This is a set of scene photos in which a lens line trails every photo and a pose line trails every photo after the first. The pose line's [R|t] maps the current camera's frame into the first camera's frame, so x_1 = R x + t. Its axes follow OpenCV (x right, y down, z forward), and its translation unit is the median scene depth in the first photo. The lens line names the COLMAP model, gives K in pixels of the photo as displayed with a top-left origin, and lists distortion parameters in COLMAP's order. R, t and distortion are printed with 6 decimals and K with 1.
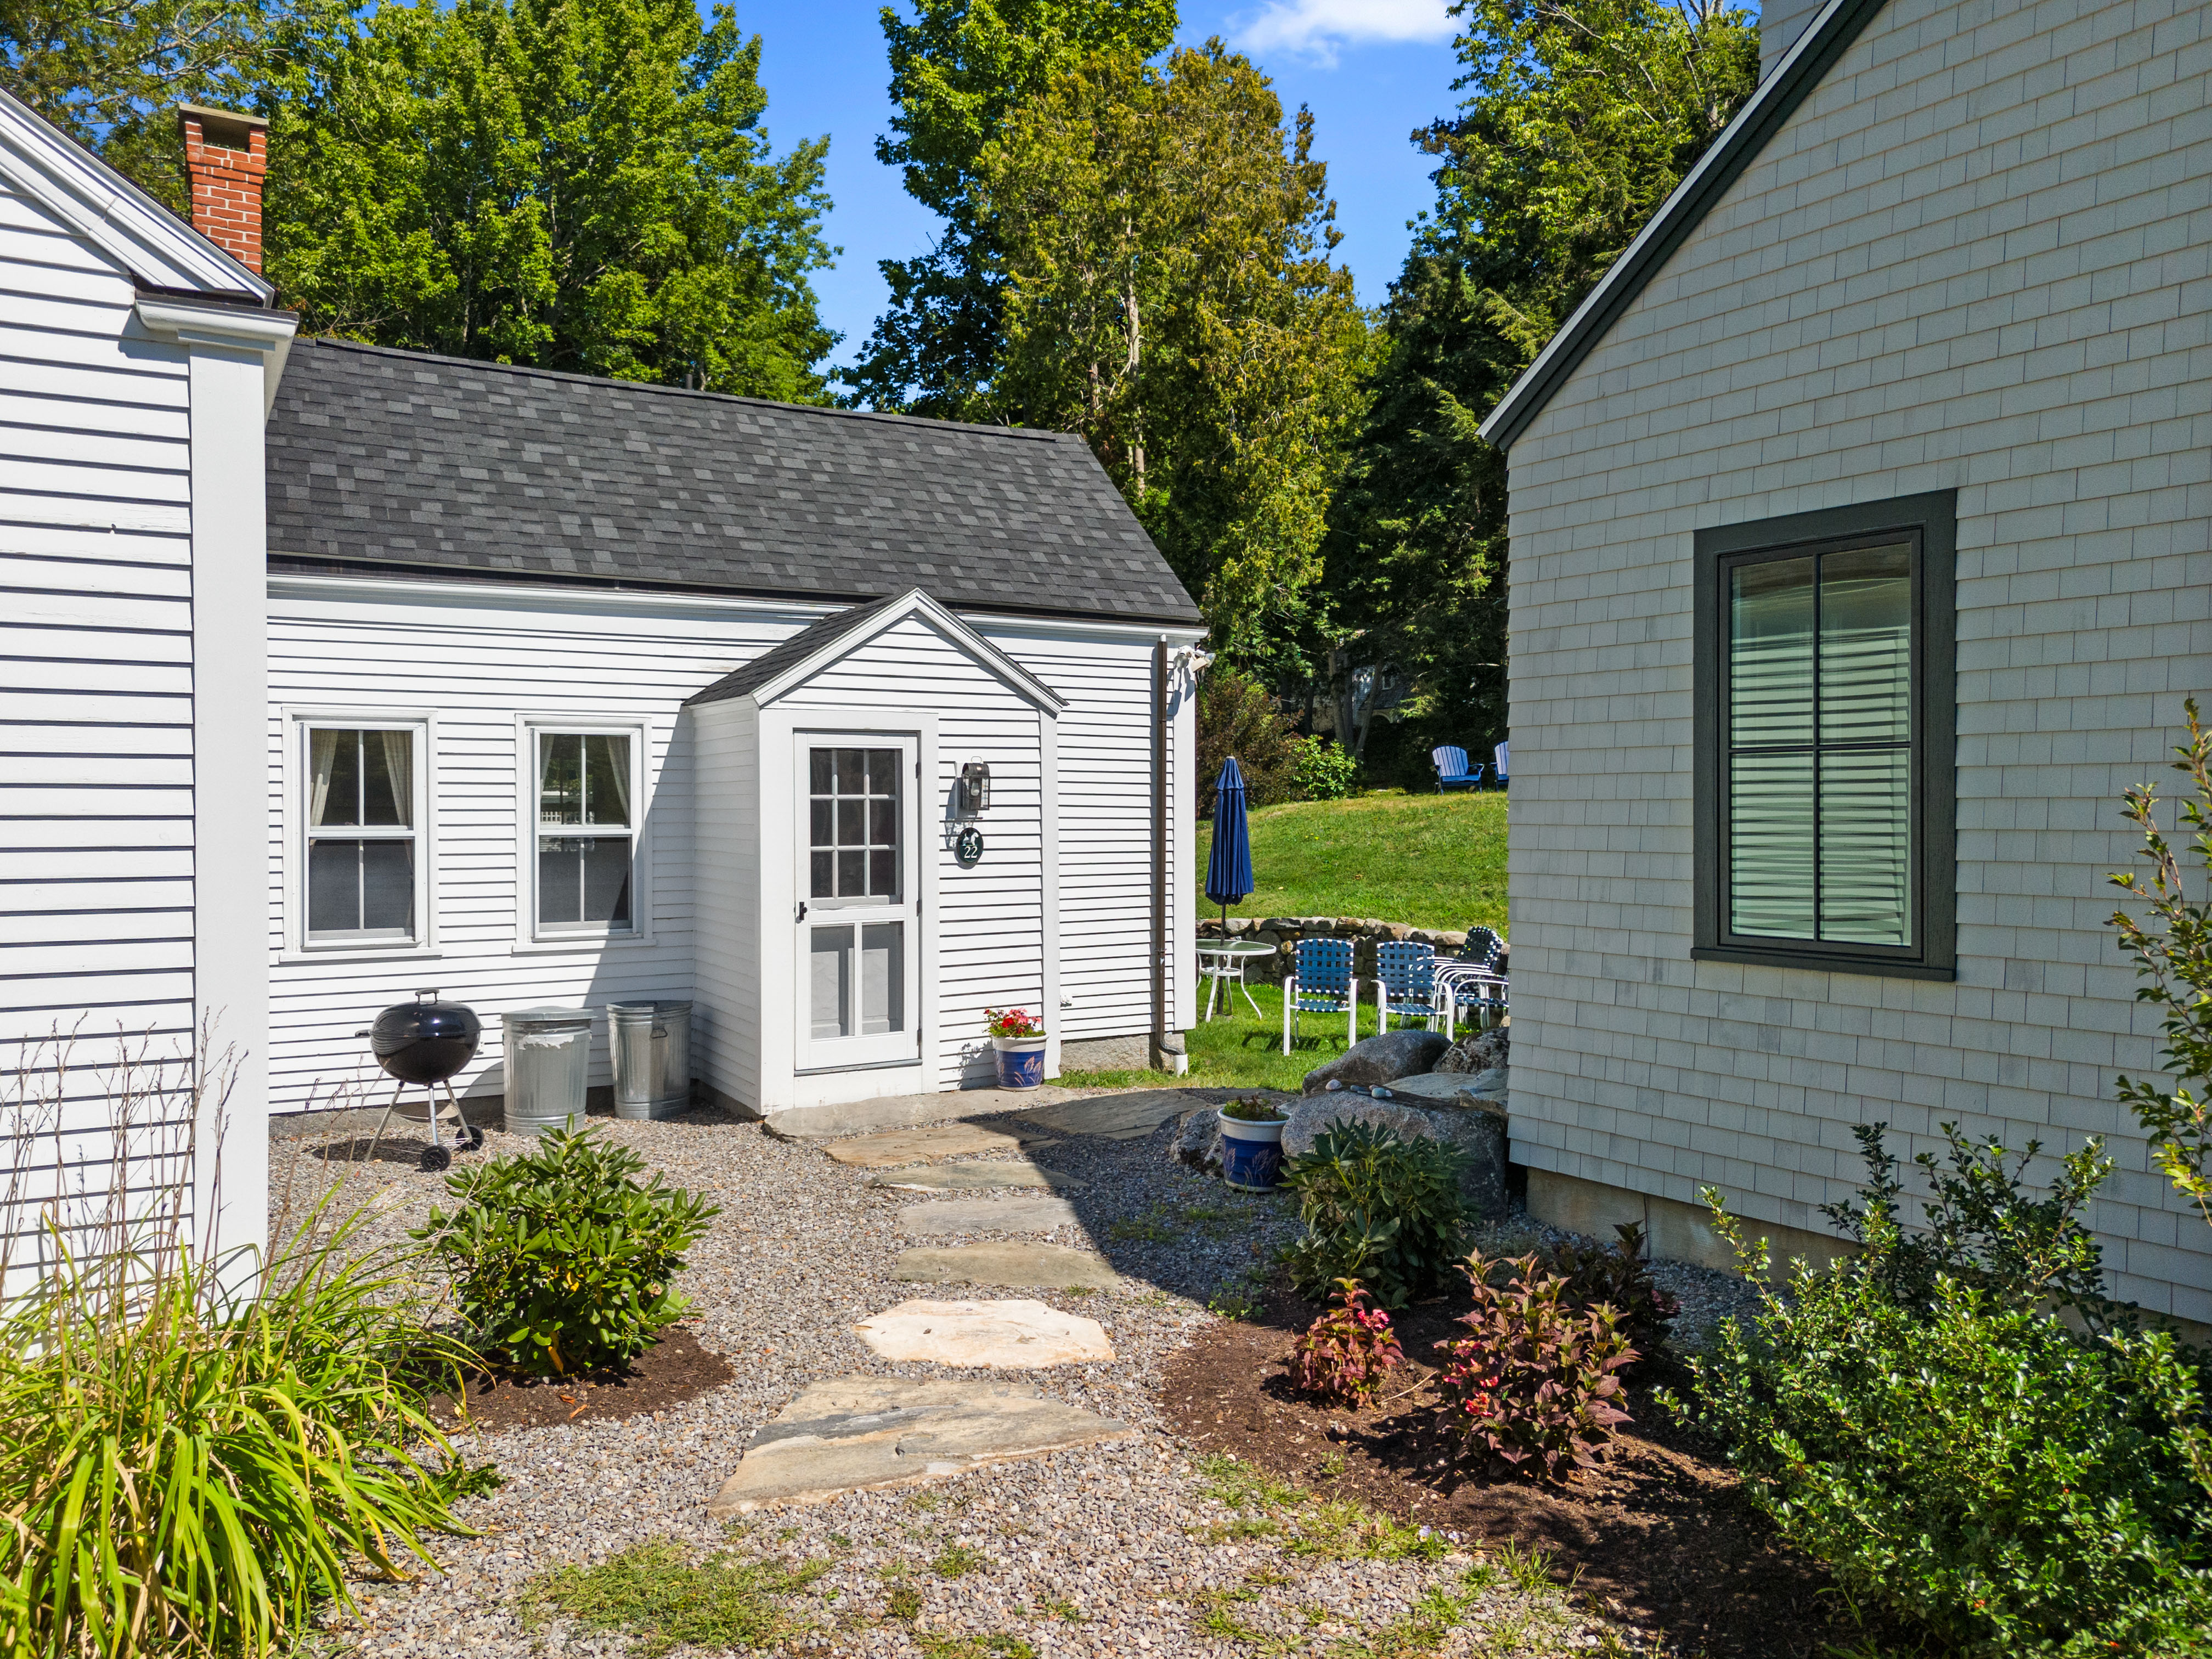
lens RADIAL K [[1861.0, 0, 1156.7], [0, 1861.0, 791.9], [0, 0, 1]] dist [0.136523, -0.120158]
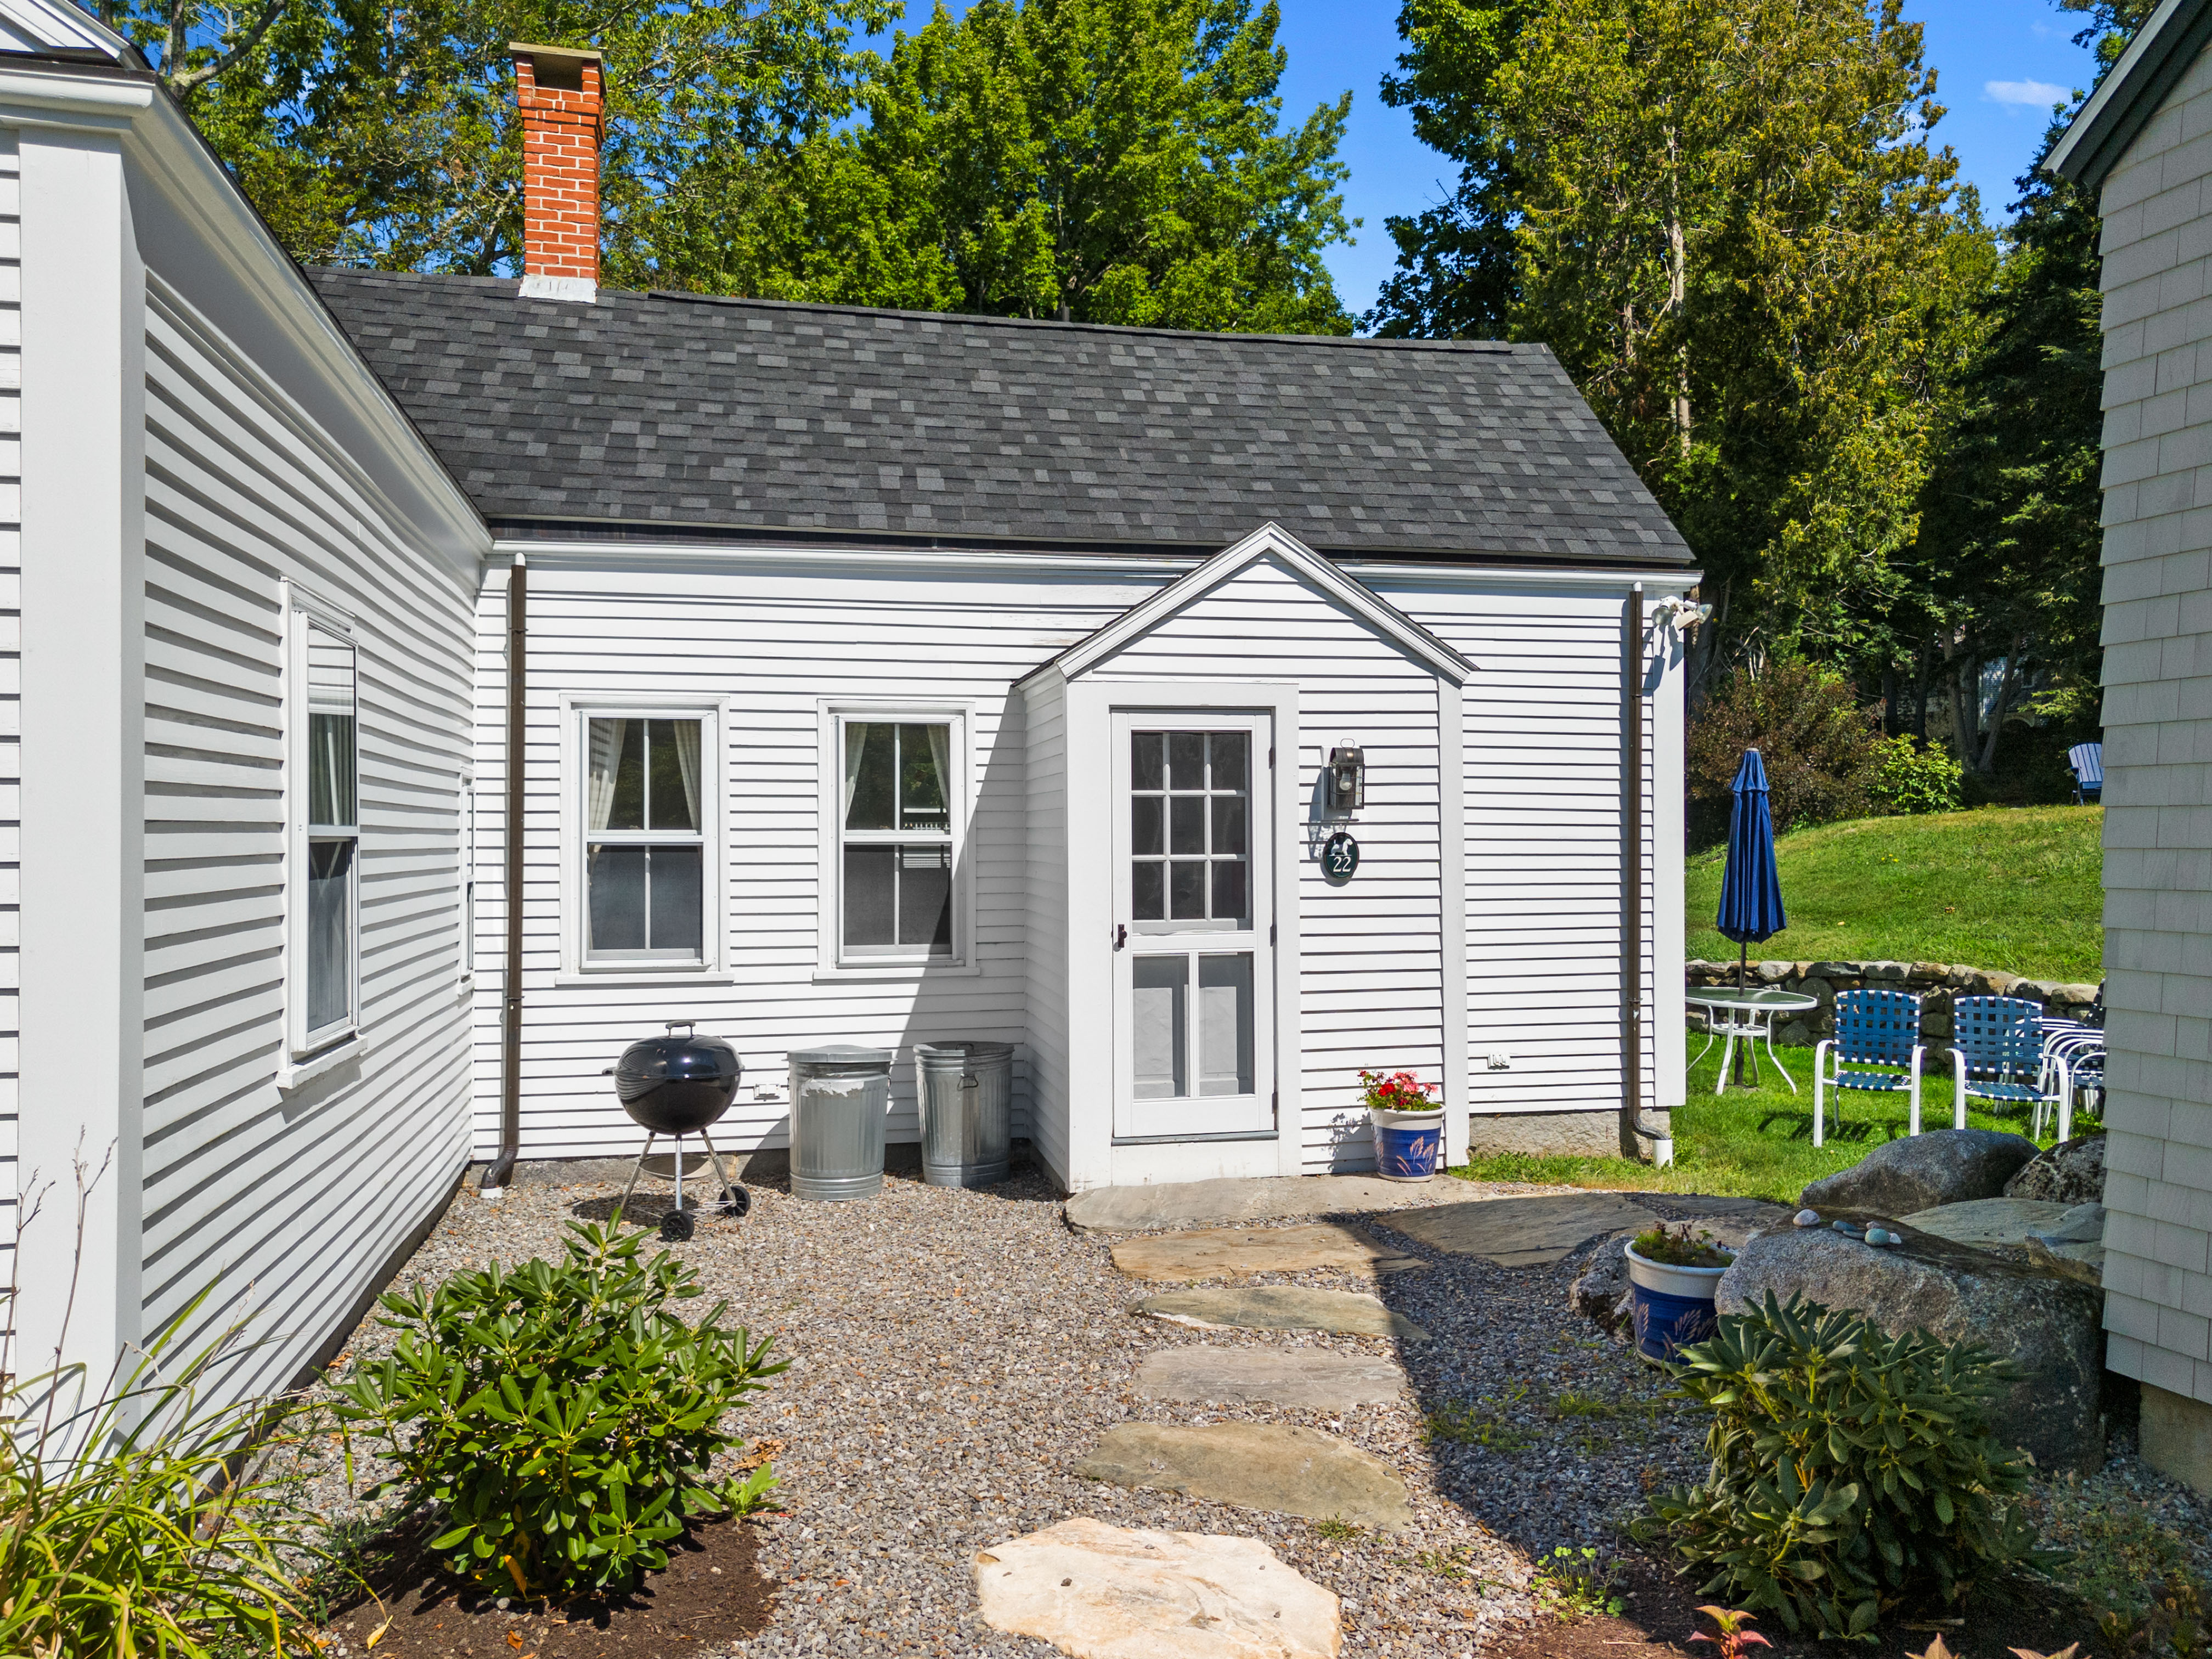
lens RADIAL K [[1840.4, 0, 1170.3], [0, 1840.4, 824.1], [0, 0, 1]] dist [0.092199, -0.108015]
pose [[0.947186, -0.004408, -0.320655, 0.068932], [0.003193, 0.999986, -0.004314, 0.017090], [0.320669, 0.003062, 0.947186, 0.237448]]
